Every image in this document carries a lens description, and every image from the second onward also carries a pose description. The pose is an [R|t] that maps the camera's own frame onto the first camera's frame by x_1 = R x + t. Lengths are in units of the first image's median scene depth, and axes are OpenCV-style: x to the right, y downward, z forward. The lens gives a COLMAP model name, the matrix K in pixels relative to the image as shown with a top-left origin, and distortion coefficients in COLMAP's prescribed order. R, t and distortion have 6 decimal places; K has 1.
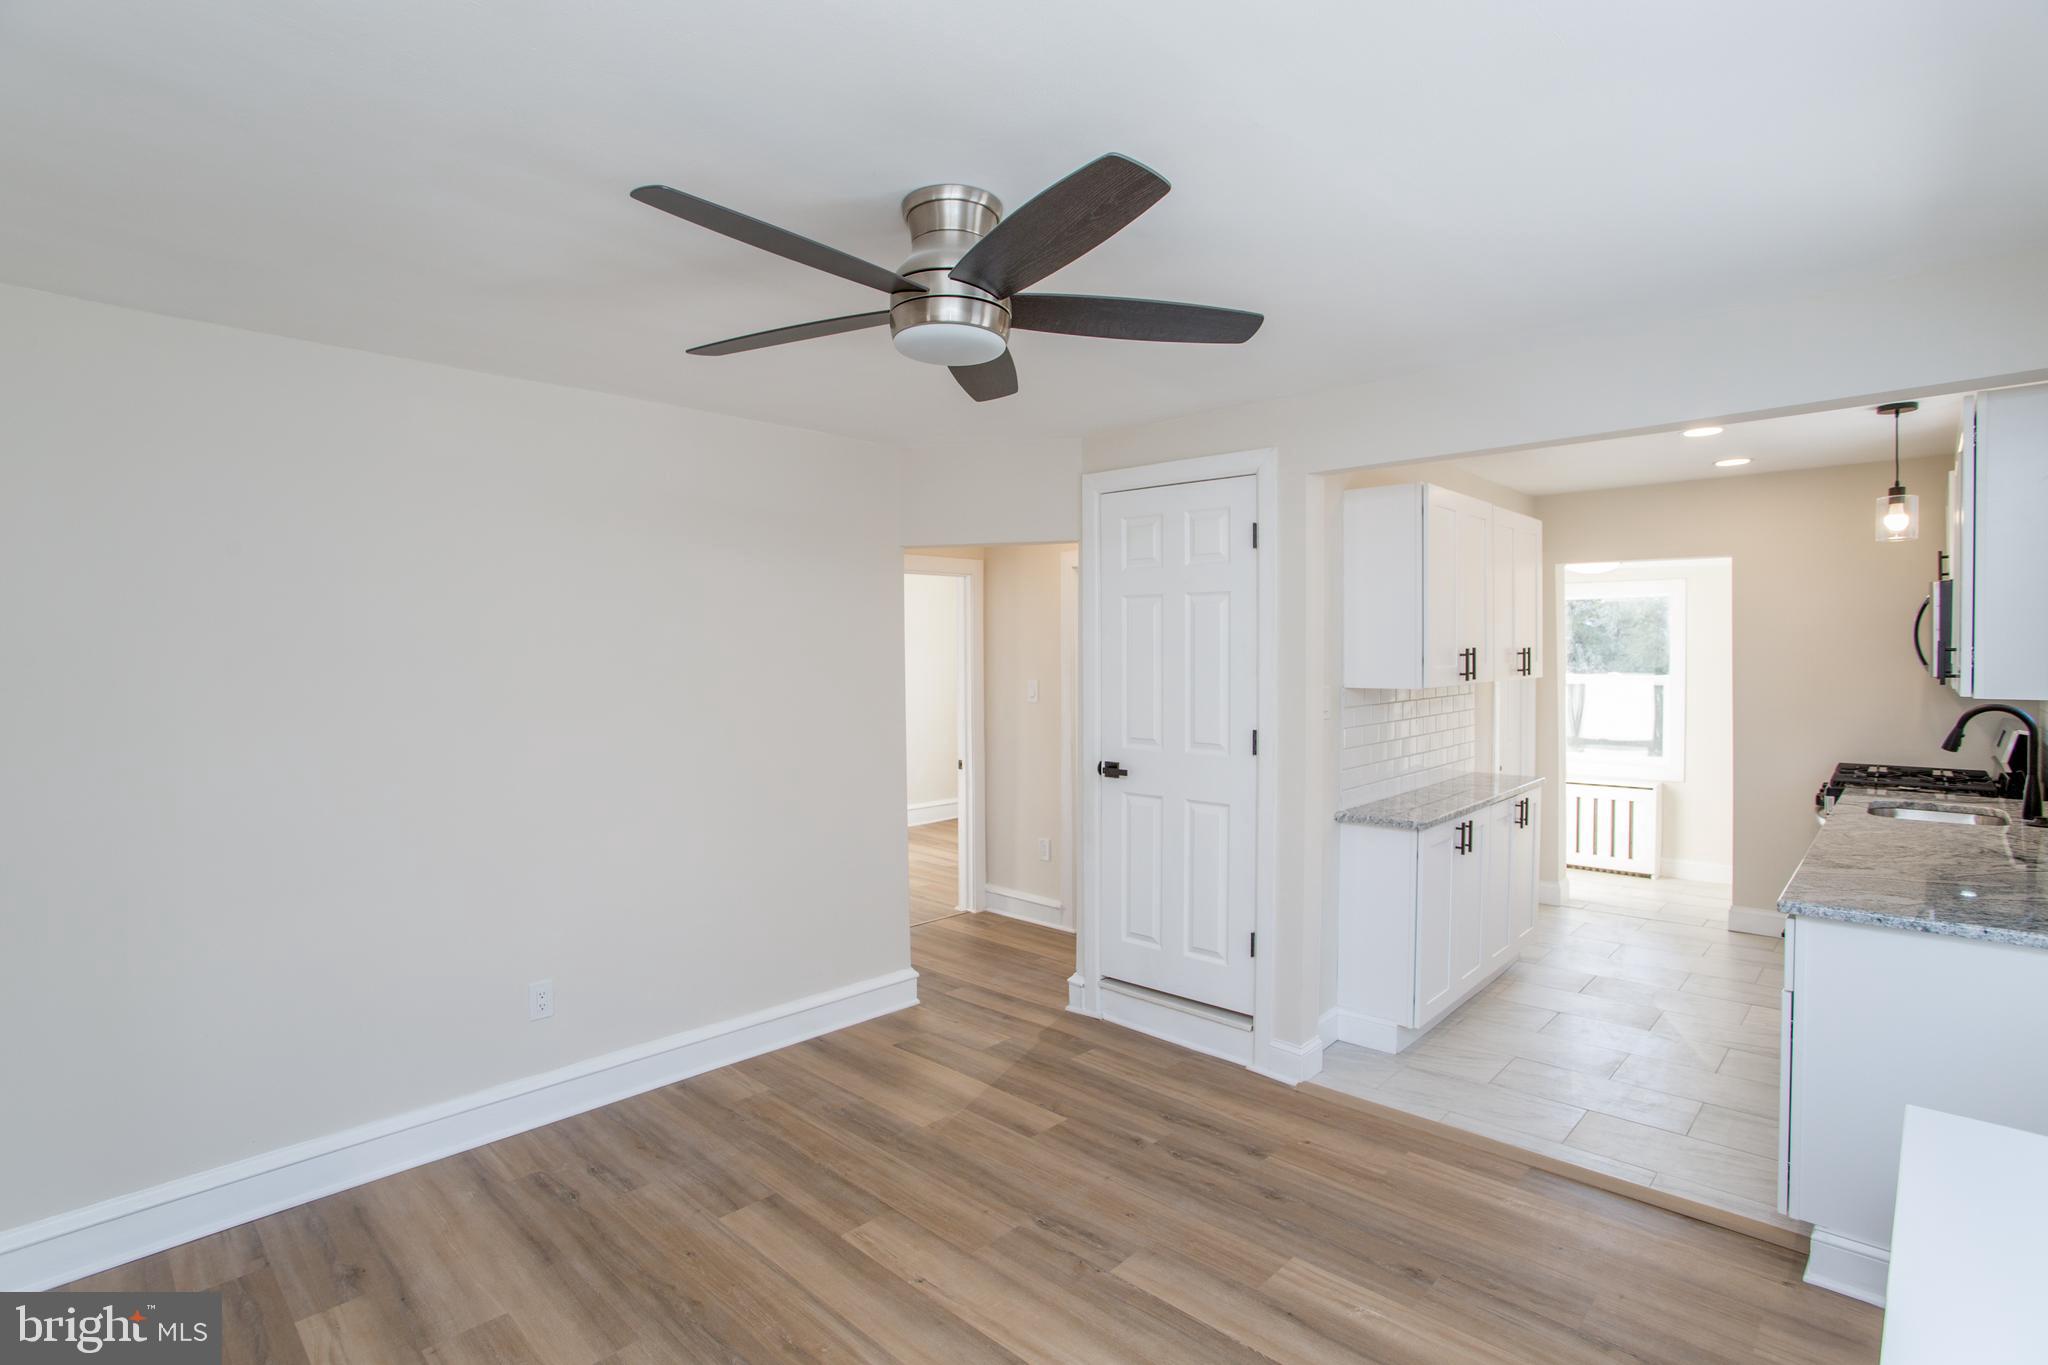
lens RADIAL K [[987.3, 0, 1014.8], [0, 987.3, 672.8], [0, 0, 1]] dist [-0.071911, 0.027391]
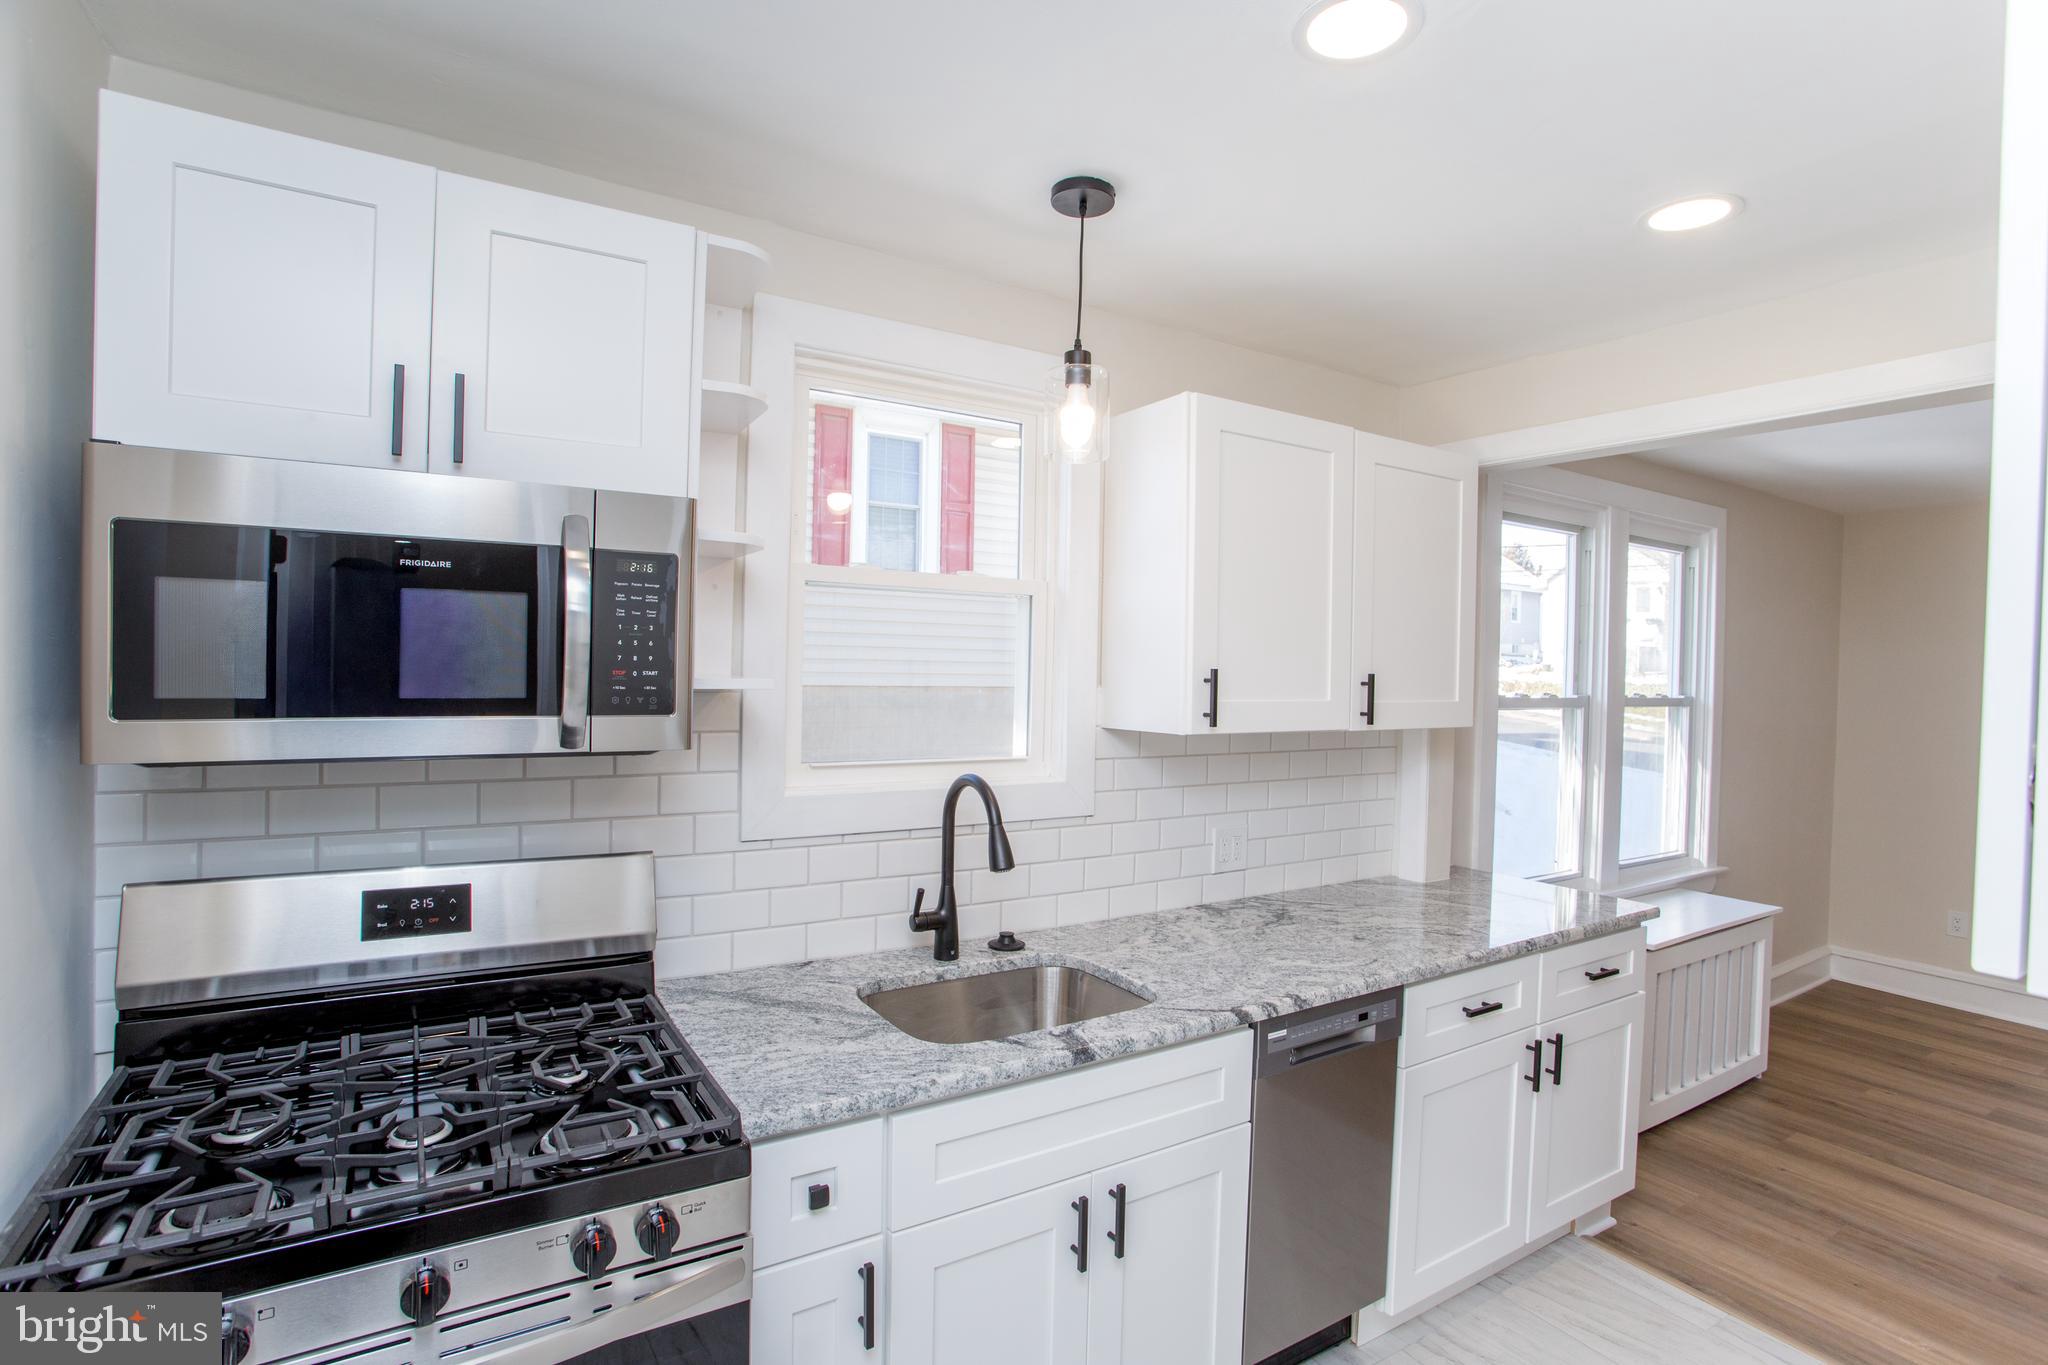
lens RADIAL K [[987.3, 0, 1014.8], [0, 987.3, 672.8], [0, 0, 1]] dist [-0.071911, 0.027391]
pose [[-0.965379, -0.023398, 0.259798, 0.850135], [-0.014720, 0.999268, 0.035300, -0.050427], [-0.260434, 0.030253, -0.965018, 1.560633]]
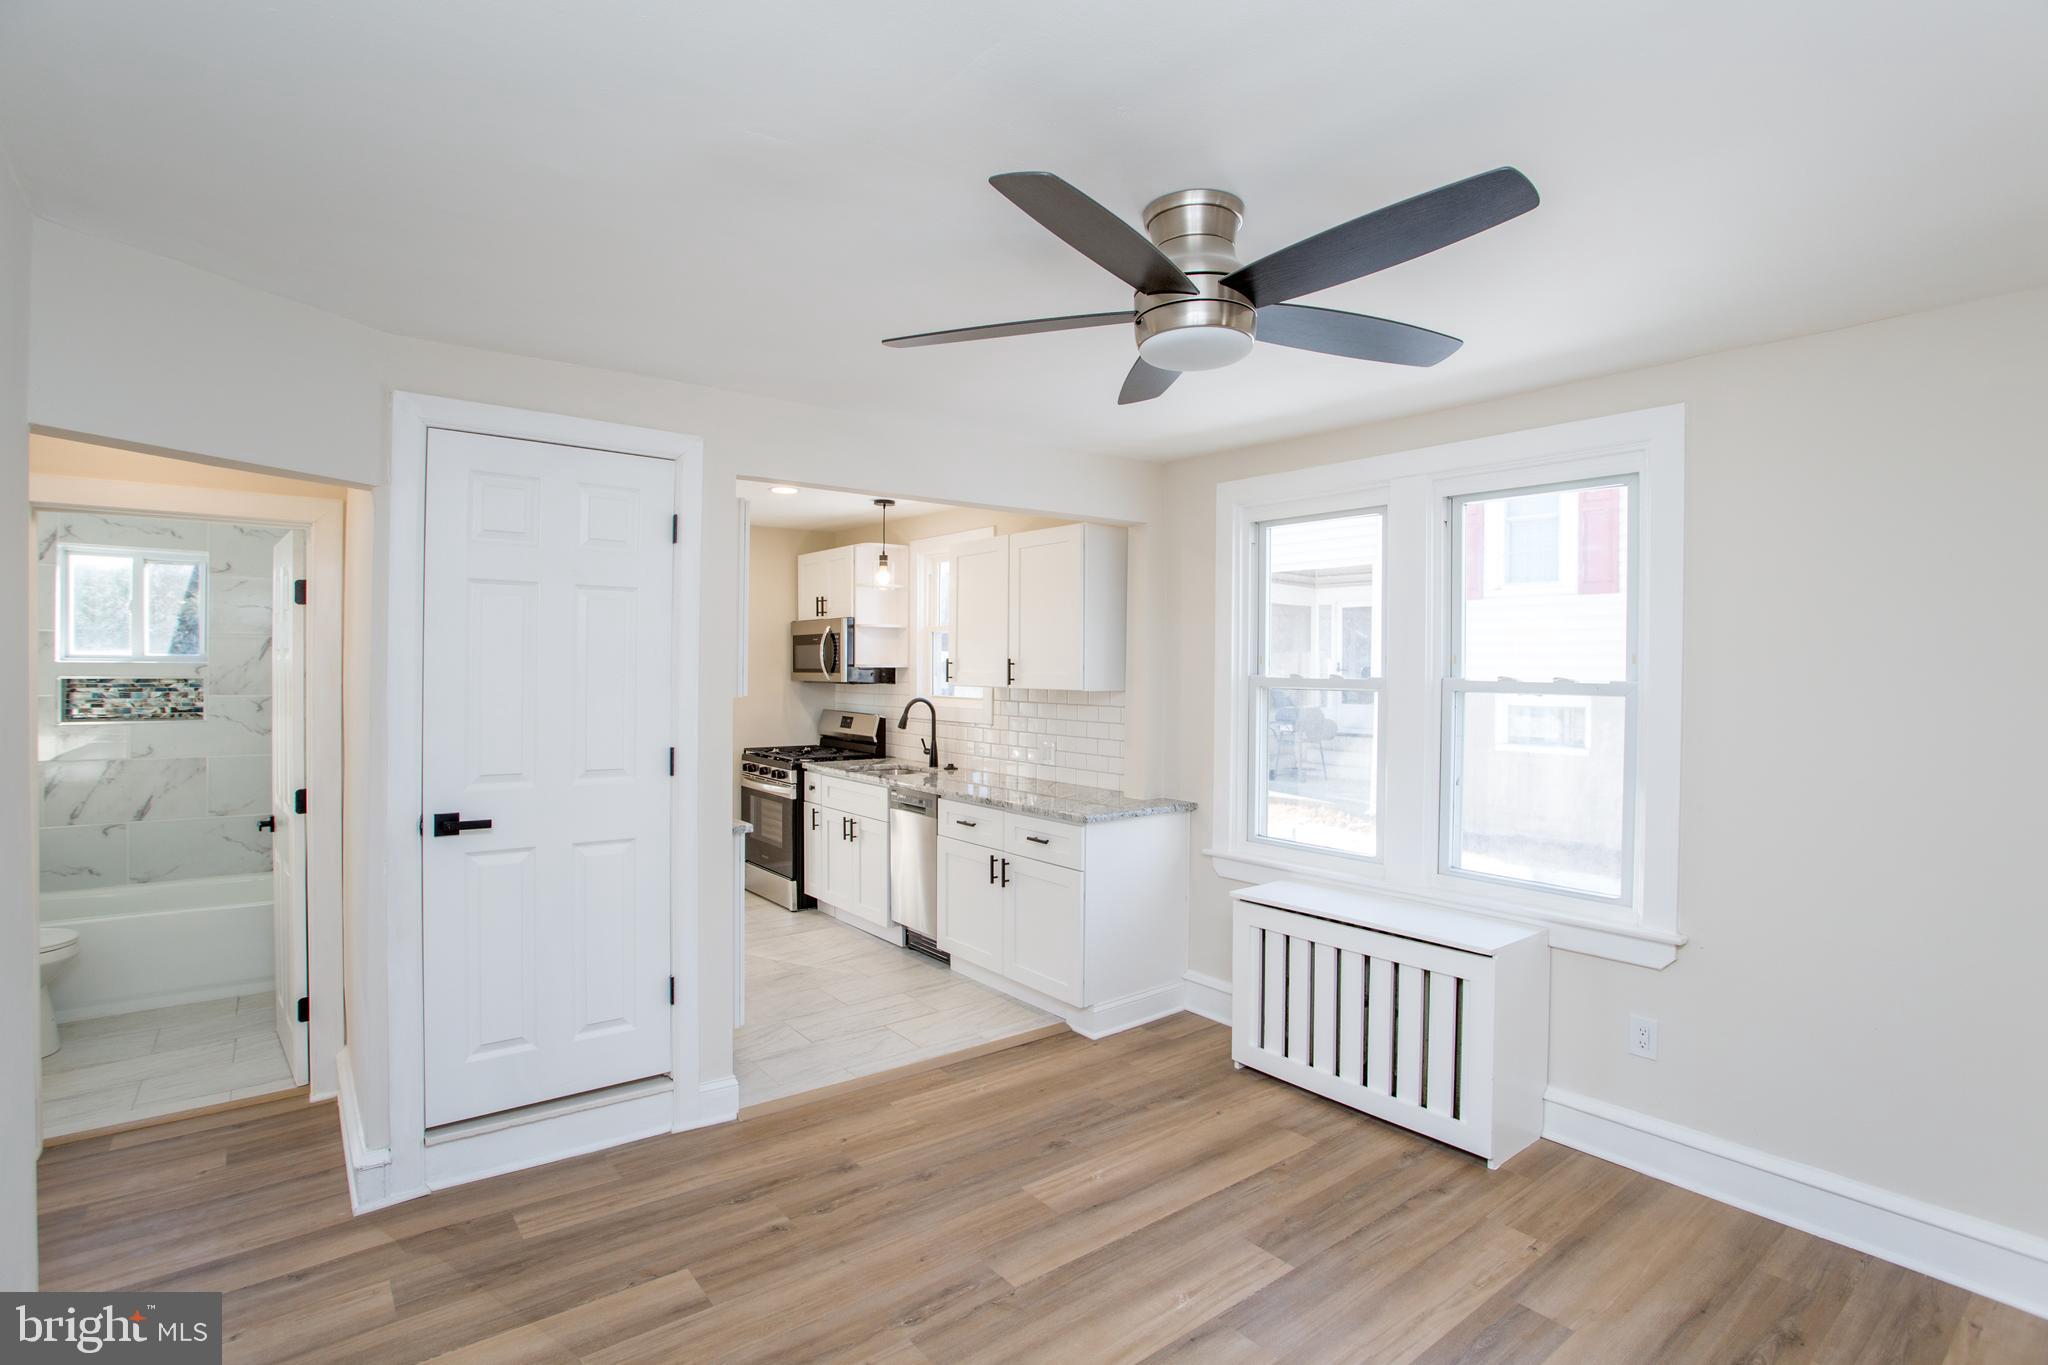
lens RADIAL K [[987.3, 0, 1014.8], [0, 987.3, 672.8], [0, 0, 1]] dist [-0.071911, 0.027391]
pose [[0.147783, 0.000028, 0.989020, -0.606898], [0.013294, 0.999910, -0.002015, -0.003415], [-0.988930, 0.013446, 0.147769, 0.586718]]
